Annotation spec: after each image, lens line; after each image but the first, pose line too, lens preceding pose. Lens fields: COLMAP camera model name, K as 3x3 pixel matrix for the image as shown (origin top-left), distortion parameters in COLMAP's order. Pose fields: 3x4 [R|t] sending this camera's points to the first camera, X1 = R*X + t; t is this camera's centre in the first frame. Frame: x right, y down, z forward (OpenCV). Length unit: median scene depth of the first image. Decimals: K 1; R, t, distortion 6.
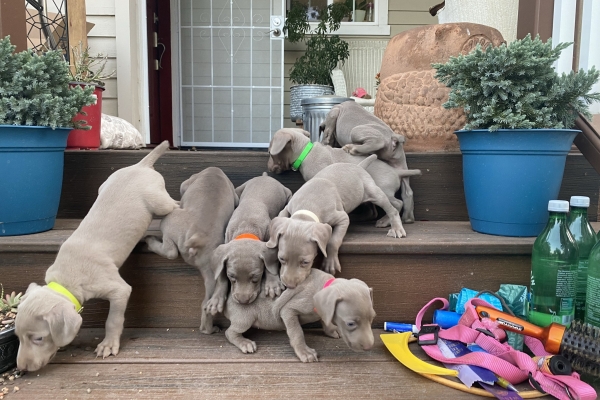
lens RADIAL K [[435.3, 0, 282.0], [0, 435.3, 191.8], [0, 0, 1]] dist [0.017485, -0.007034]
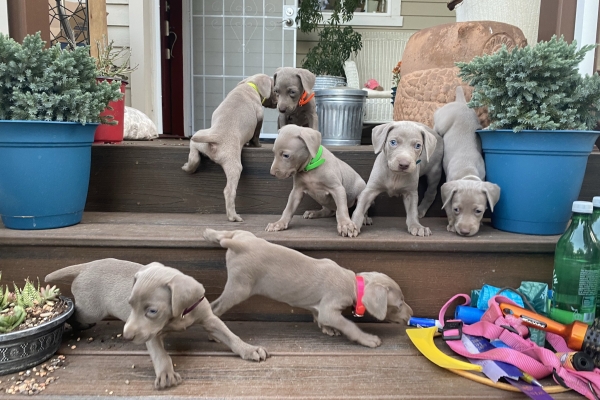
lens RADIAL K [[435.3, 0, 290.9], [0, 435.3, 191.7], [0, 0, 1]] dist [0.017485, -0.007034]
pose [[0.999938, 0.009585, 0.005581, -0.035724], [-0.009718, 0.999659, 0.024251, -0.013541], [-0.005347, -0.024303, 0.999690, -0.013127]]
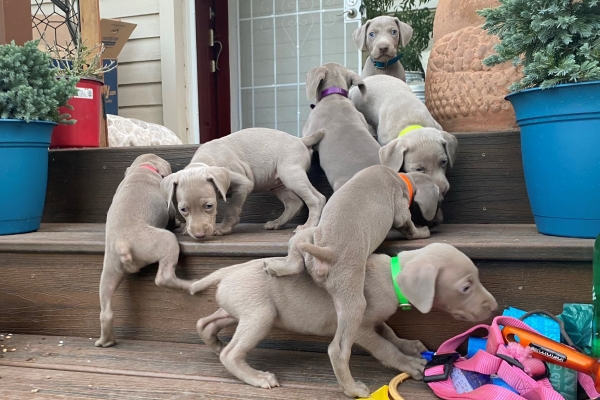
lens RADIAL K [[522.8, 0, 241.5], [0, 522.8, 204.2], [0, 0, 1]] dist [0.023258, -0.013577]
pose [[0.962871, -0.015156, -0.269537, 0.169222], [0.008453, 0.999626, -0.026011, 0.050666], [0.269830, 0.022767, 0.962639, 0.030237]]
